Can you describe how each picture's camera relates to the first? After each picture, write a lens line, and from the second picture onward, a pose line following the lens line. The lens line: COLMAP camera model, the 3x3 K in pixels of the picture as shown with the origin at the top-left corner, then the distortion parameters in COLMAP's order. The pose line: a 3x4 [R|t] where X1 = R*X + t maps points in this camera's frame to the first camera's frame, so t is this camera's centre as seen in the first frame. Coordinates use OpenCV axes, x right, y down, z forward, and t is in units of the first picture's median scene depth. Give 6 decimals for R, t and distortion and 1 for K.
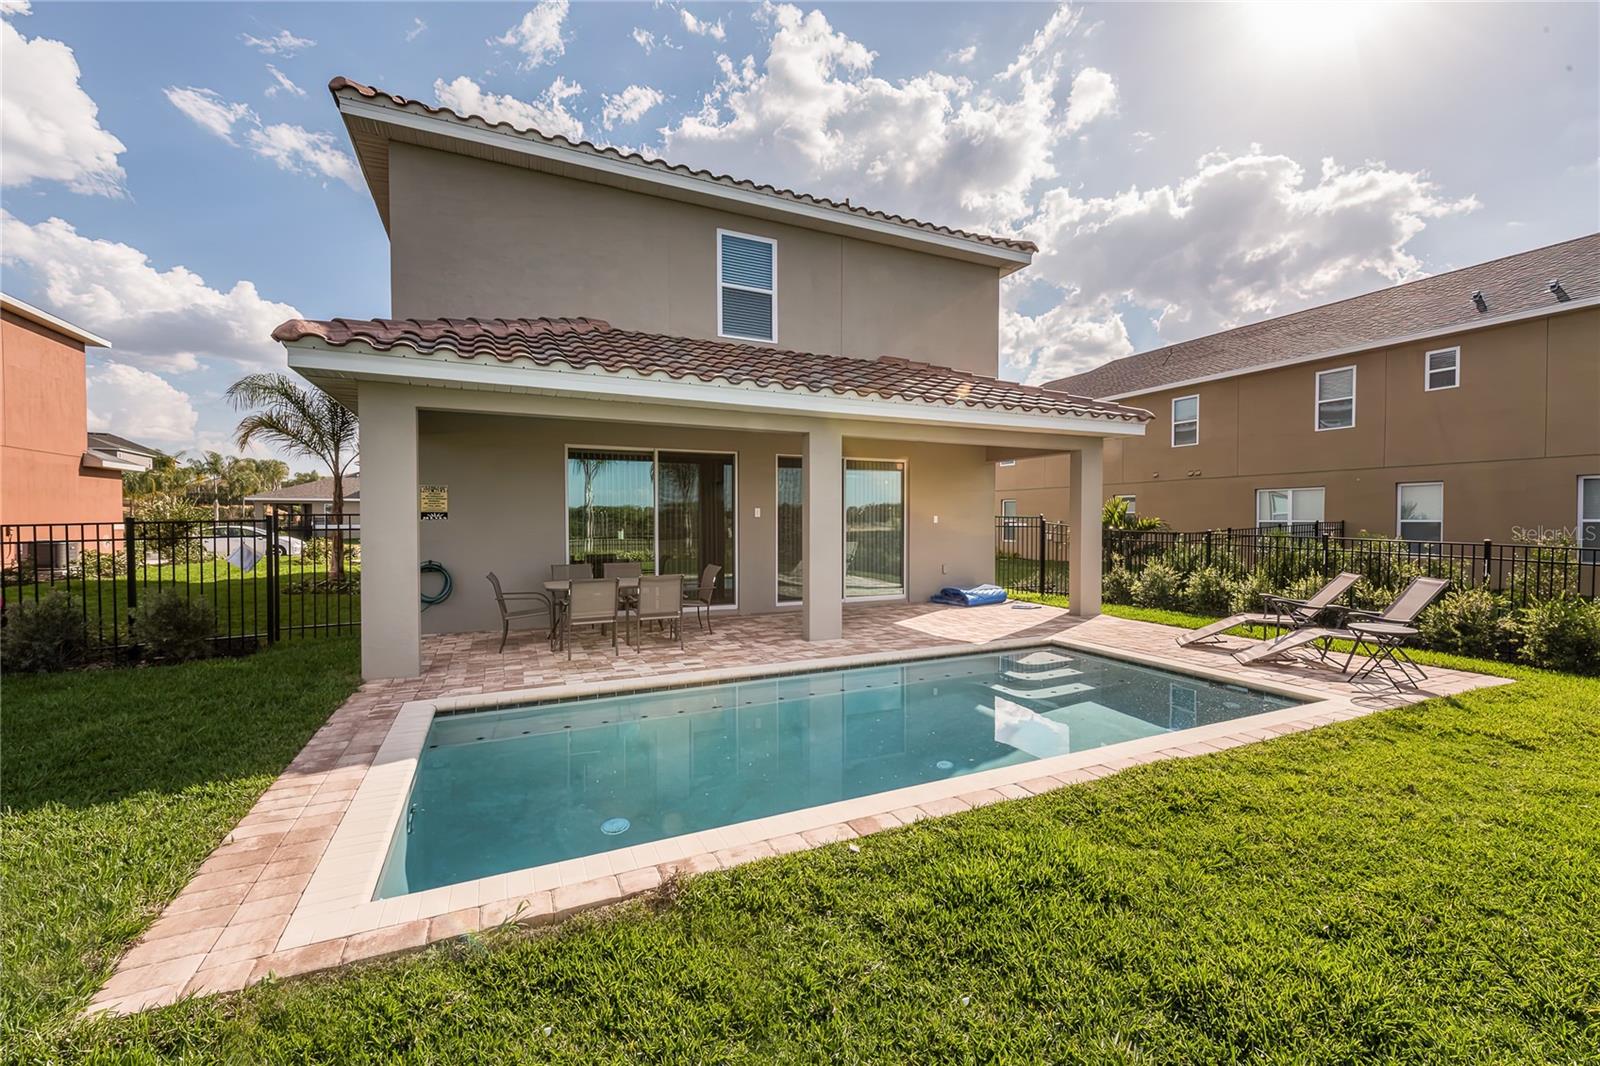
lens RADIAL K [[684.8, 0, 800.0], [0, 684.8, 533.0], [0, 0, 1]] dist [-0.002732, -0.000286]
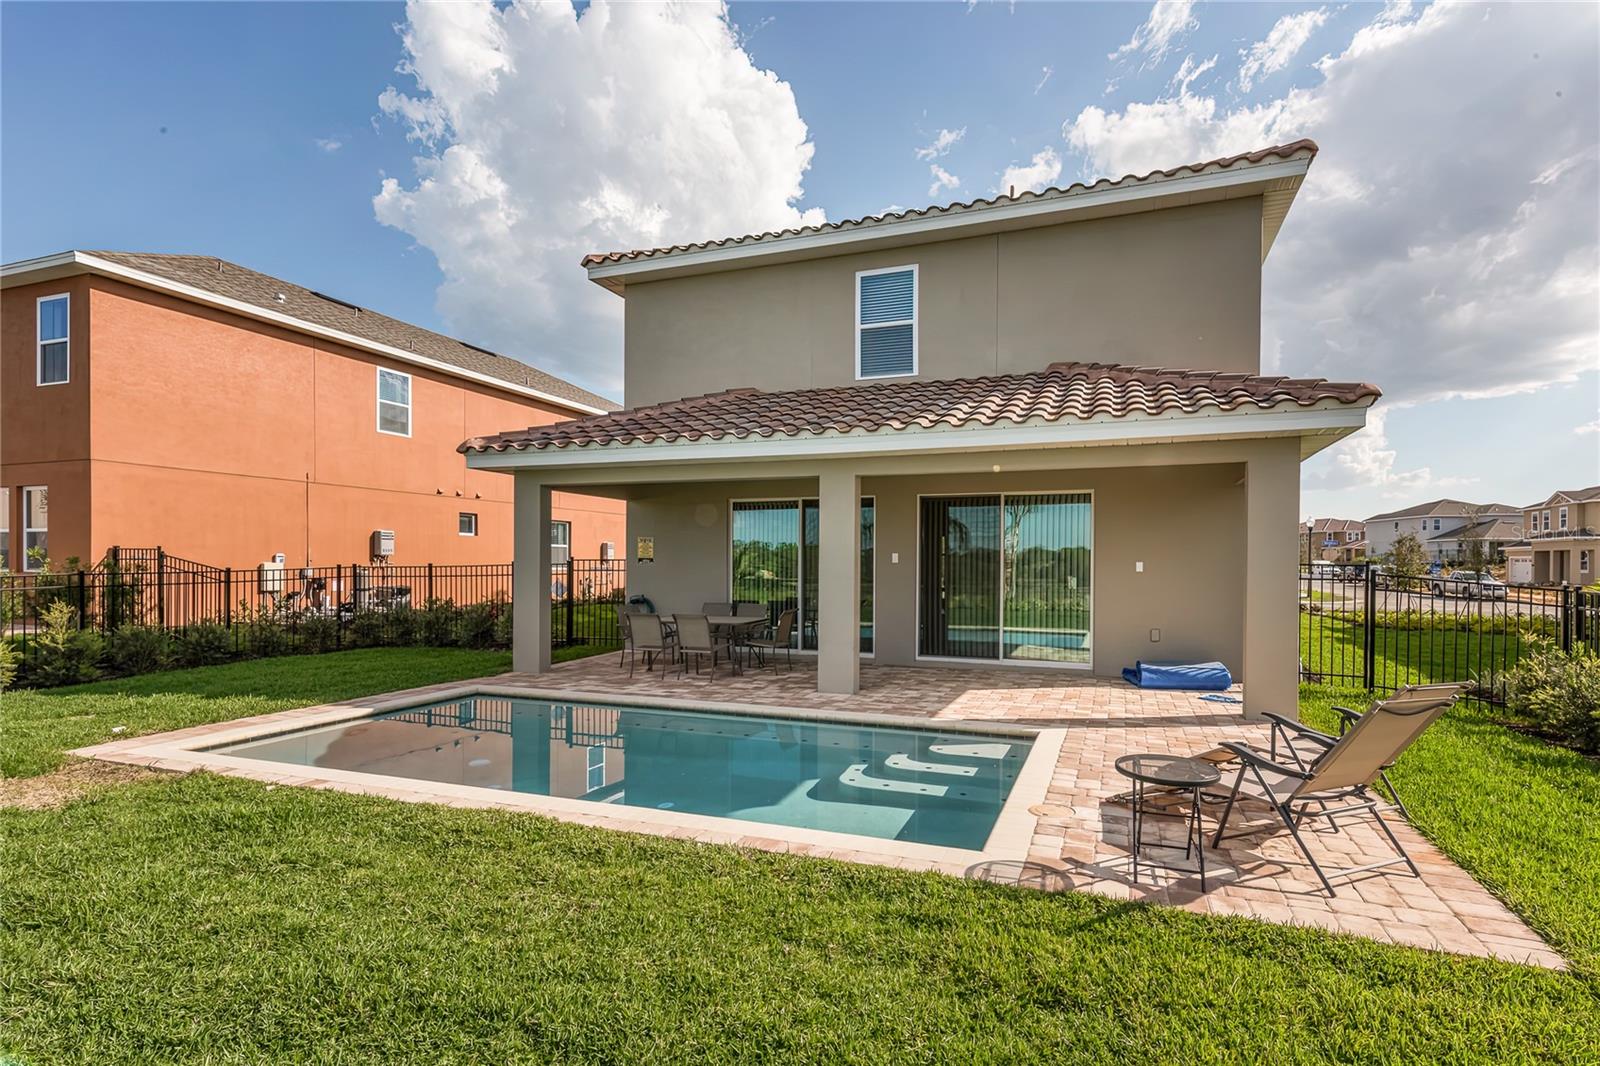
lens RADIAL K [[741.9, 0, 803.8], [0, 741.9, 563.7], [0, 0, 1]] dist [0.001551, 0.000183]
pose [[0.688043, 0.006910, -0.725637, 0.608423], [-0.020316, 0.999746, -0.009743, -0.010450], [0.725385, 0.021446, 0.688009, 0.213156]]
